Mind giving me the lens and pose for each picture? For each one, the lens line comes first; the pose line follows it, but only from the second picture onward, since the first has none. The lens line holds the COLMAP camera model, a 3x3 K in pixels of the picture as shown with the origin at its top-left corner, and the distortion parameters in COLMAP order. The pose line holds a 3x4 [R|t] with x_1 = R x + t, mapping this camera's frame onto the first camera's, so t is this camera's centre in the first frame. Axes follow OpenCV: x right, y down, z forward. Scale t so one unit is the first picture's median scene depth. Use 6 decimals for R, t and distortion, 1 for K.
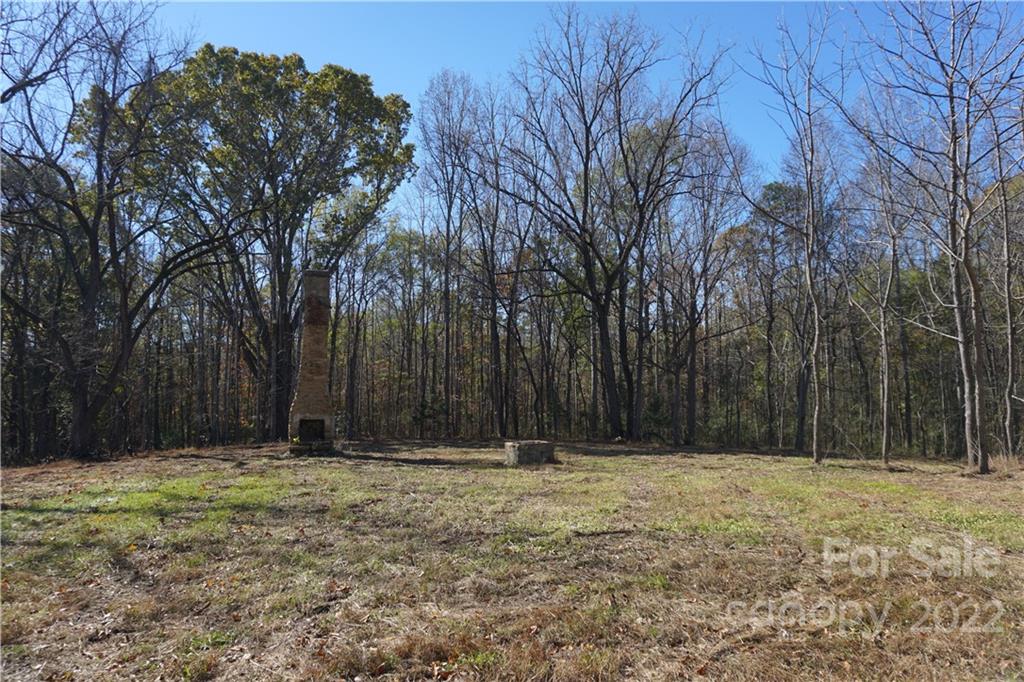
lens RADIAL K [[686.7, 0, 515.9], [0, 686.7, 345.1], [0, 0, 1]] dist [-0.048215, 0.034716]
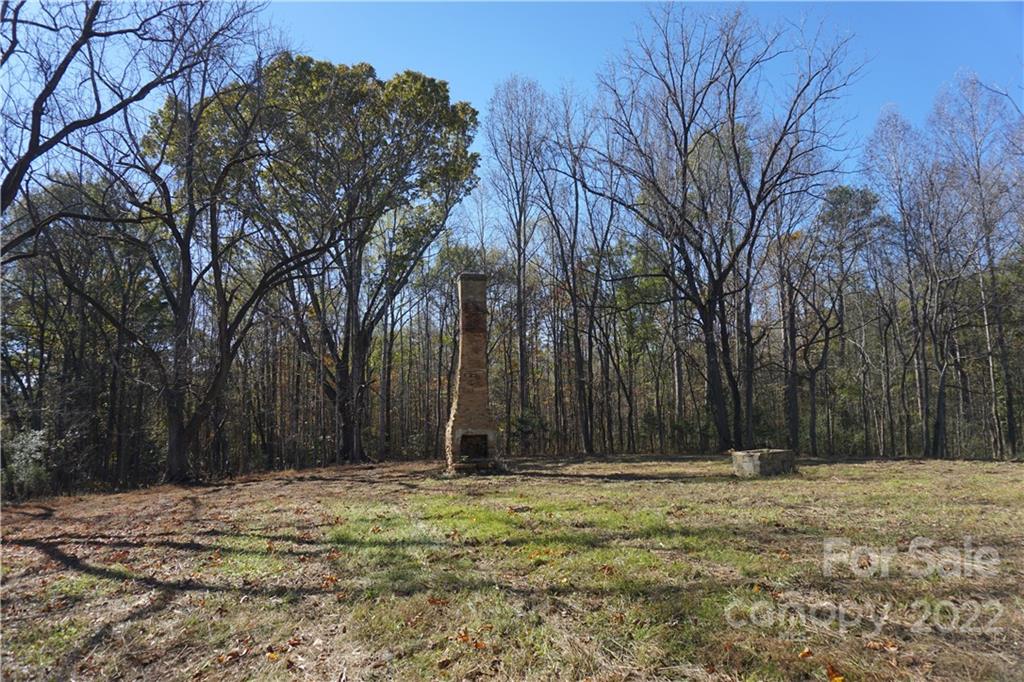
lens RADIAL K [[686.7, 0, 516.5], [0, 686.7, 345.5], [0, 0, 1]] dist [-0.048215, 0.034716]
pose [[0.999731, -0.023079, -0.002106, -0.129186], [0.023009, 0.999318, -0.028878, 0.009631], [0.002771, 0.028822, 0.999581, 0.044394]]
